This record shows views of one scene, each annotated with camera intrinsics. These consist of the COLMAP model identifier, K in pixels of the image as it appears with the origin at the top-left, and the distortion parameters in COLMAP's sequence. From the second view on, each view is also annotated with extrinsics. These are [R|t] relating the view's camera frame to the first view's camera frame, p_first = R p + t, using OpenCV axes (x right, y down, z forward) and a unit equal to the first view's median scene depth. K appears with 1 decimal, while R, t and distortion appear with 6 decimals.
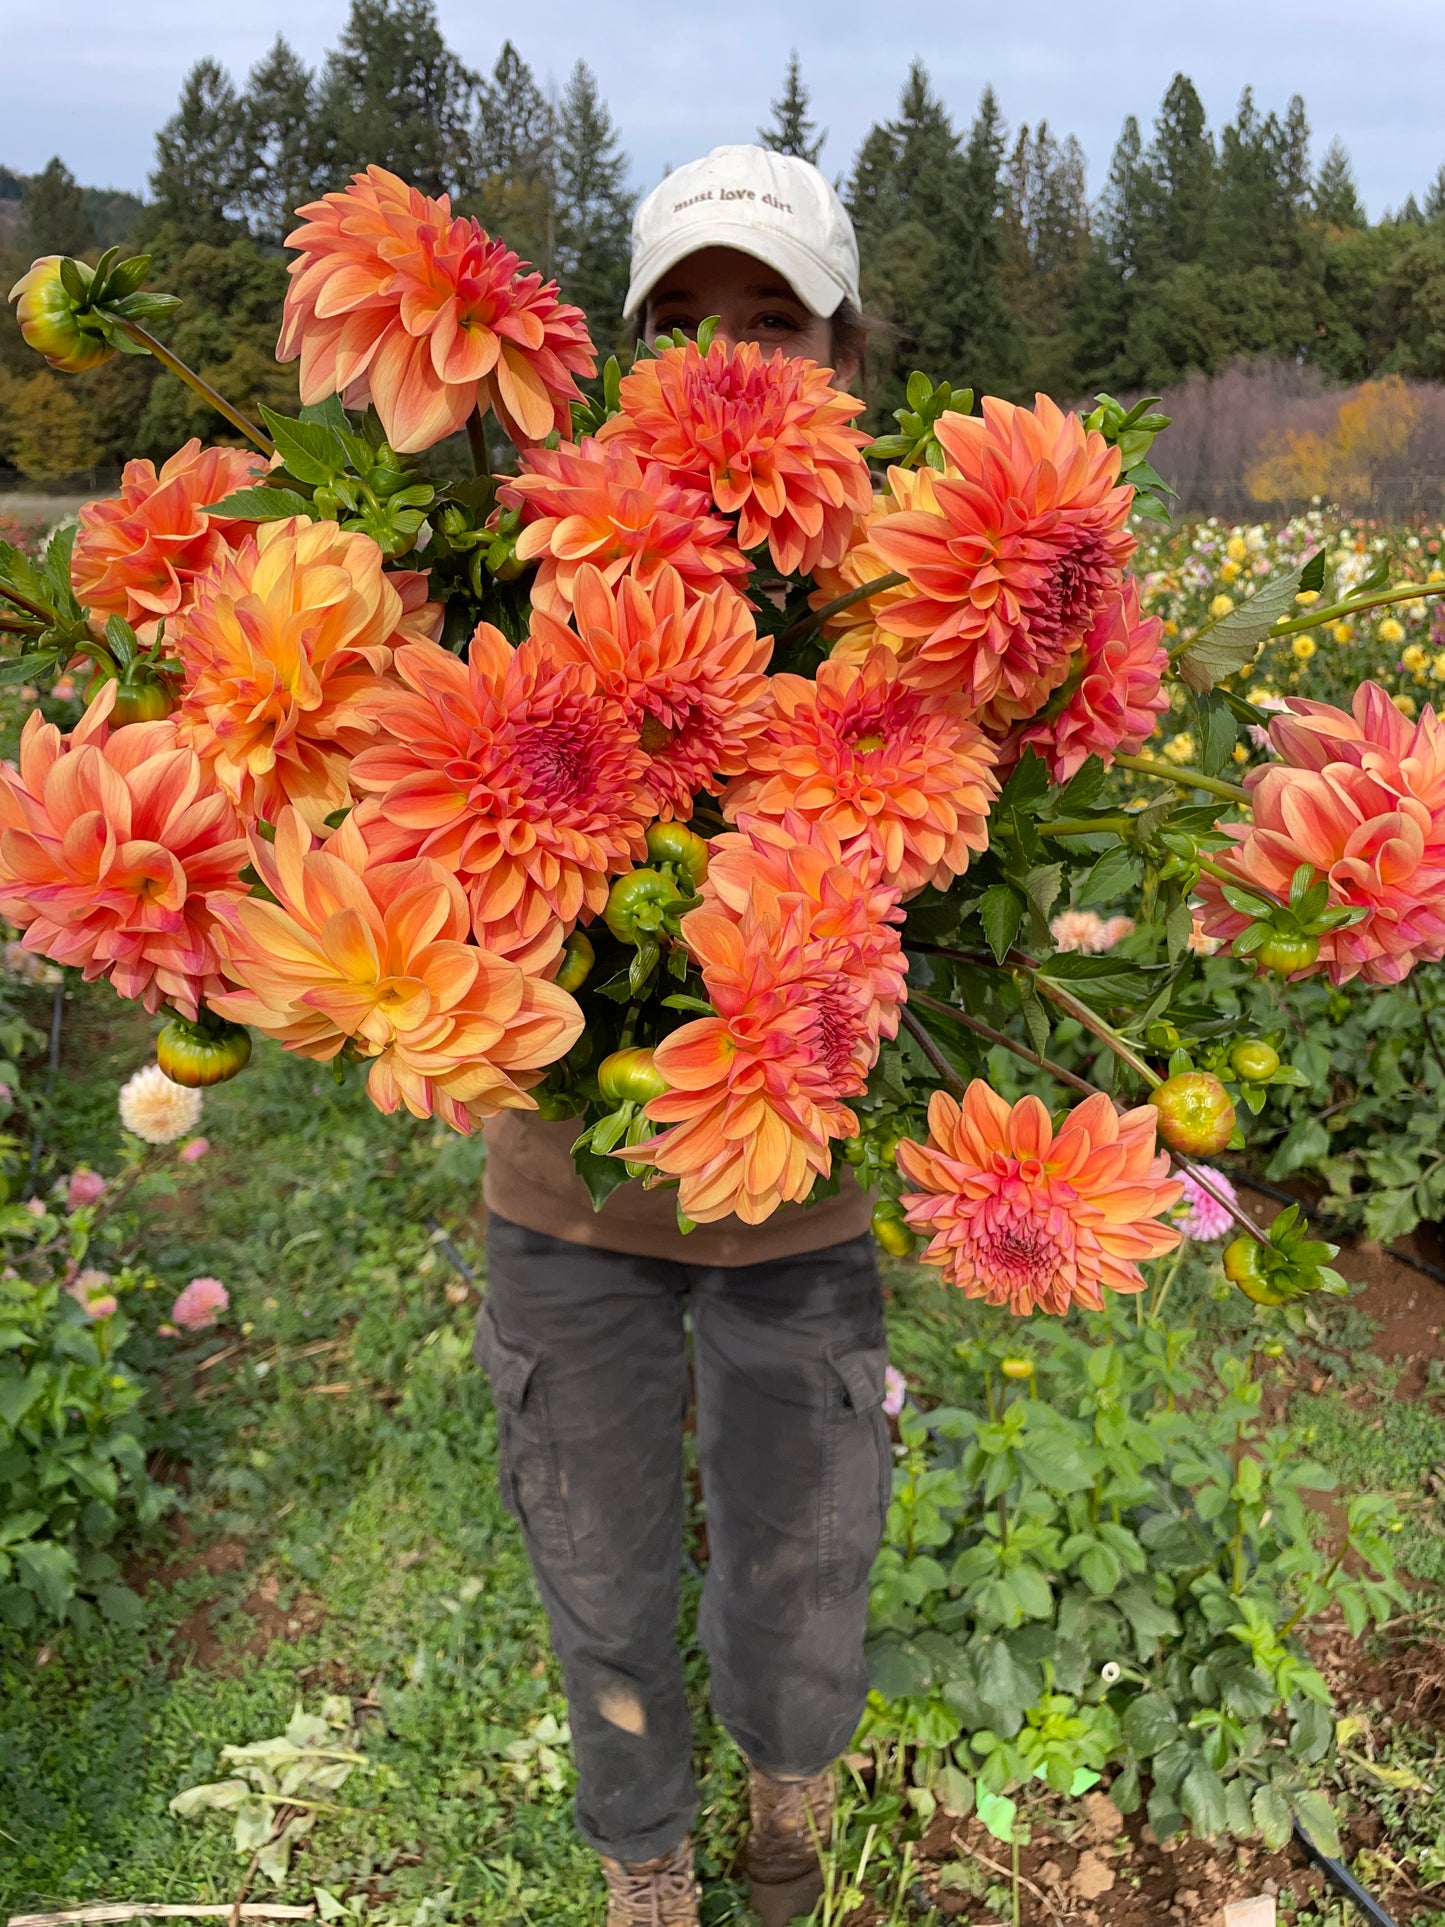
lens RADIAL K [[1521.4, 0, 734.2], [0, 1521.4, 982.1], [0, 0, 1]] dist [0.075333, -0.116048]
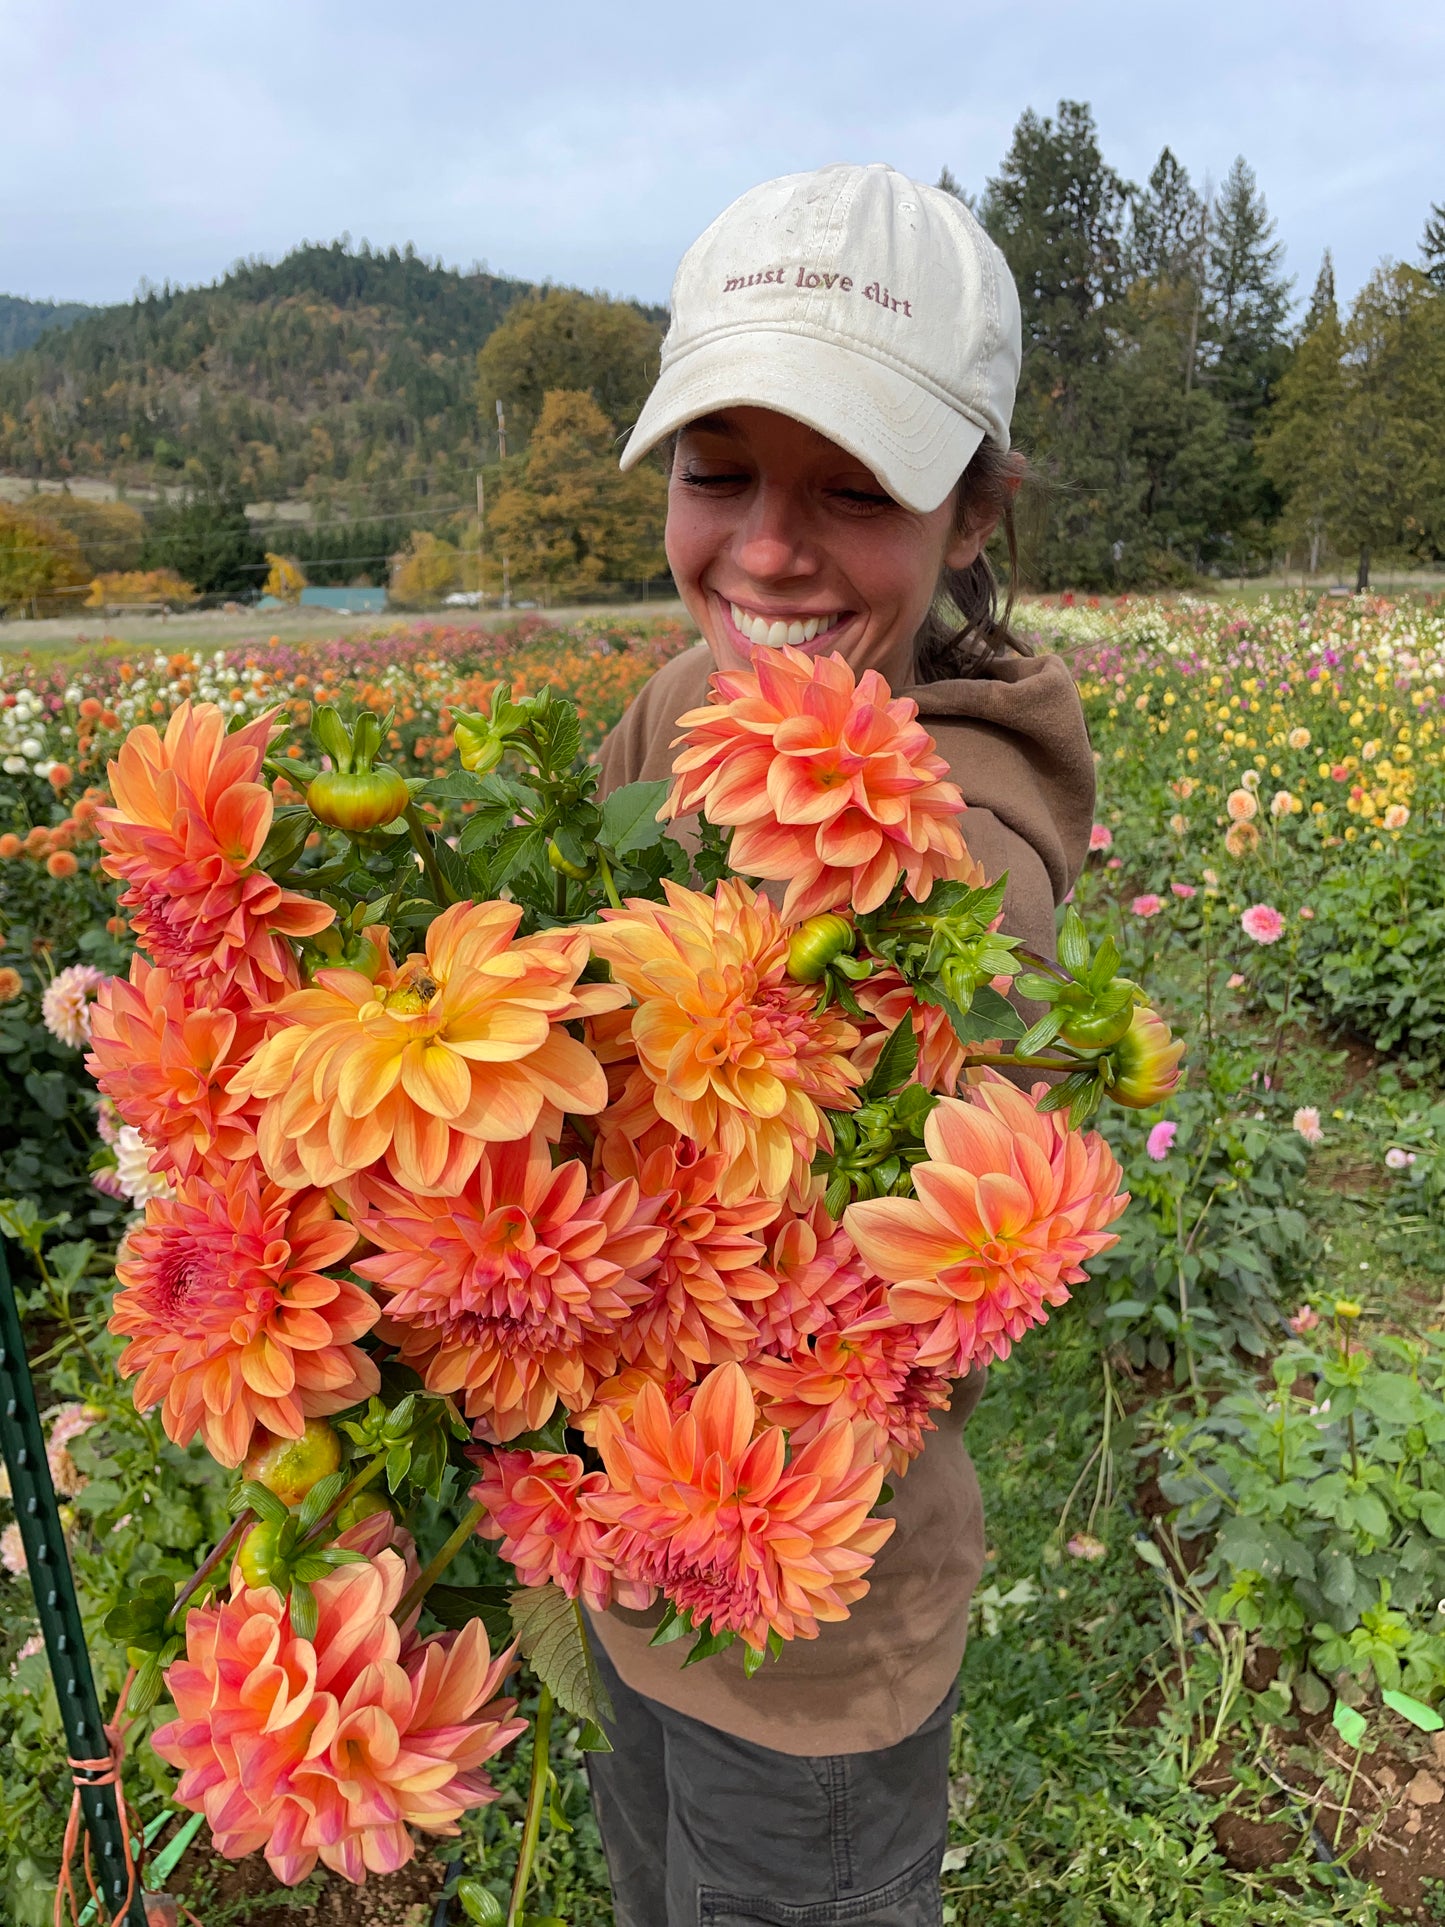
lens RADIAL K [[1521.4, 0, 718.9], [0, 1521.4, 982.5], [0, 0, 1]] dist [0.075333, -0.116048]
pose [[0.924013, 0.079142, -0.374082, 0.057840], [-0.099826, 0.994346, -0.036212, 0.027060], [0.369101, 0.070803, 0.926688, -0.163419]]
